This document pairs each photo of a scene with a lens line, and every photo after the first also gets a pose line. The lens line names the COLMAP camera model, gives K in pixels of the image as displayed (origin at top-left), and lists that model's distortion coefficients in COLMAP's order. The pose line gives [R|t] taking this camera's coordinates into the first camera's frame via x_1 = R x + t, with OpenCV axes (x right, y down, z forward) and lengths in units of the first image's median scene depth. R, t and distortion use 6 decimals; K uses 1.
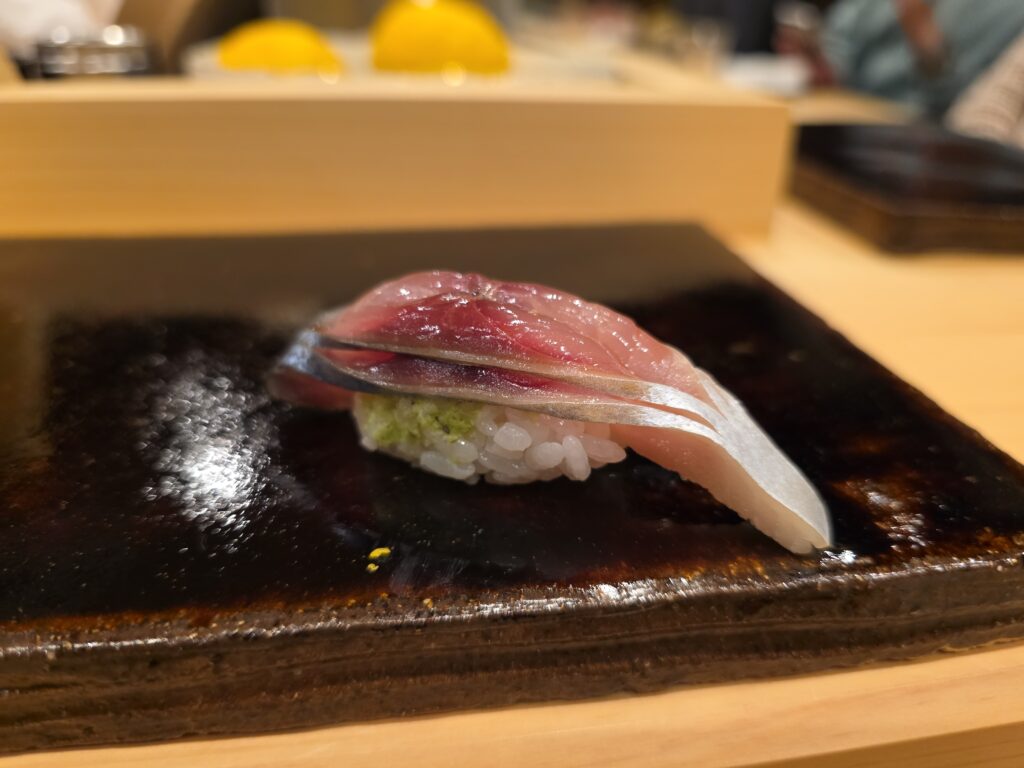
lens RADIAL K [[769.1, 0, 516.2], [0, 769.1, 384.9], [0, 0, 1]] dist [-0.090561, 0.018051]
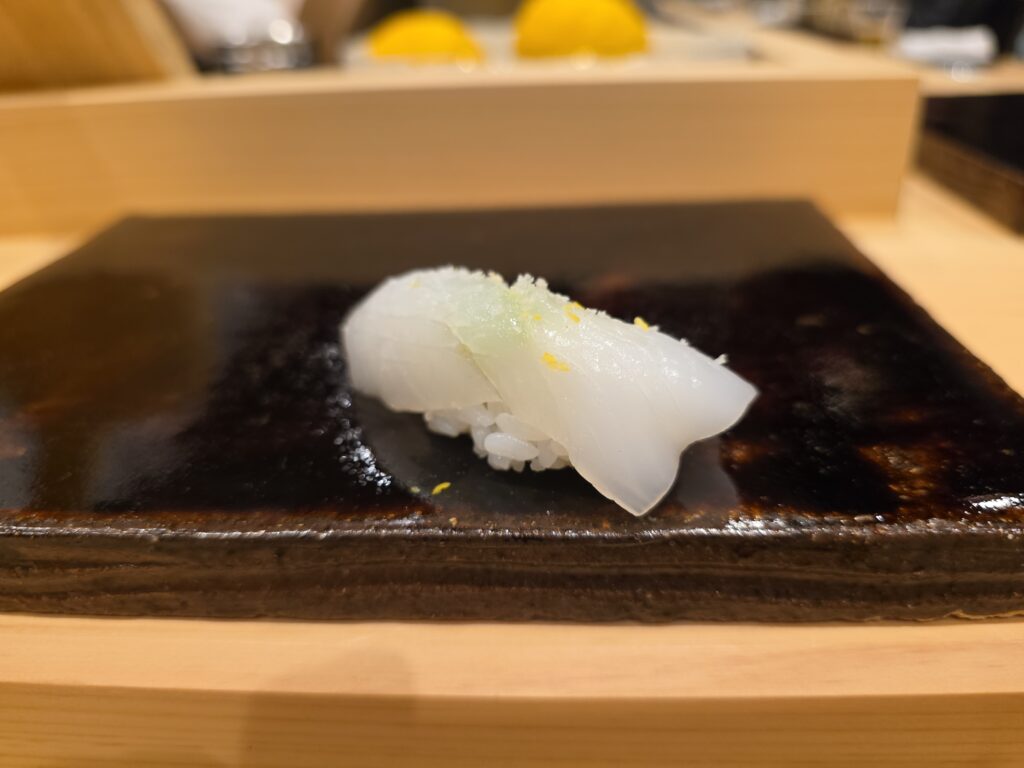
lens RADIAL K [[769.1, 0, 526.7], [0, 769.1, 377.5], [0, 0, 1]] dist [-0.090561, 0.018051]
pose [[0.979371, 0.037282, -0.198600, 0.213863], [-0.034376, 0.999246, 0.018058, 0.038518], [0.199124, -0.010858, 0.979914, -0.123665]]
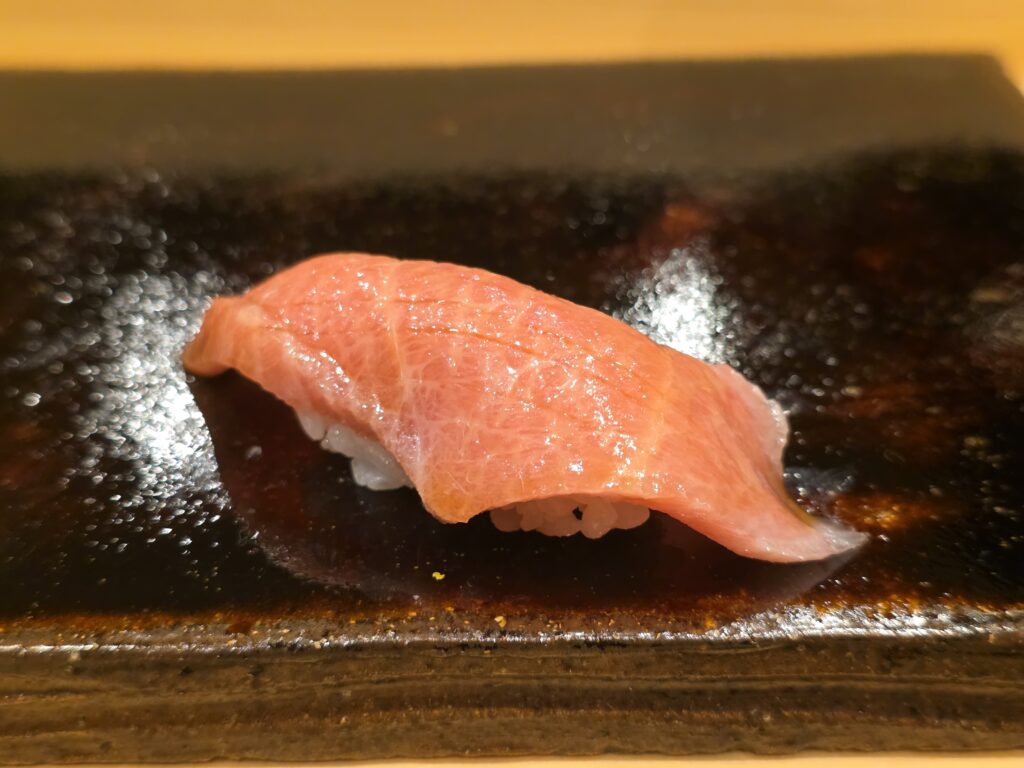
lens RADIAL K [[1505.2, 0, 520.9], [0, 1505.2, 382.3], [0, 0, 1]] dist [-0.044162, 0.000000]
pose [[0.989058, 0.044431, -0.140678, 0.126464], [-0.032608, 0.995825, 0.085257, -0.118788], [0.143879, -0.079737, 0.986378, -0.604616]]
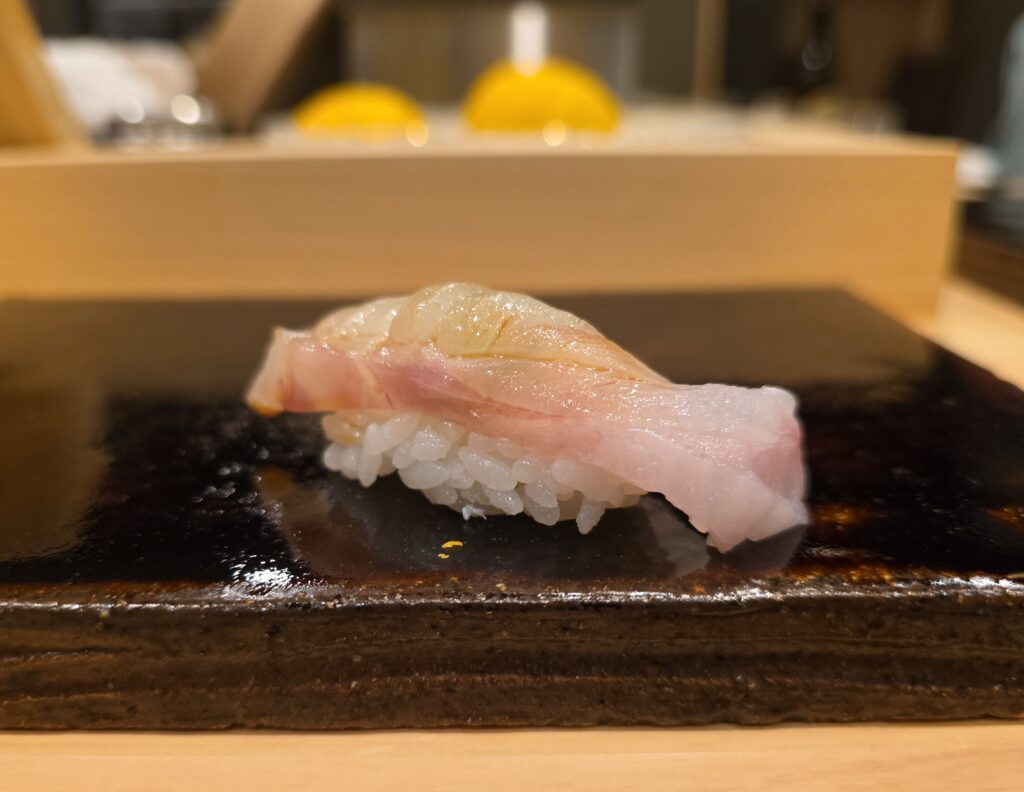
lens RADIAL K [[946.0, 0, 477.5], [0, 946.0, 448.6], [0, 0, 1]] dist [-0.075924, 0.000000]
pose [[0.986405, 0.016269, -0.163527, 0.036436], [-0.035253, 0.992870, -0.113869, 0.243028], [0.160509, 0.118086, 0.979945, -0.121394]]
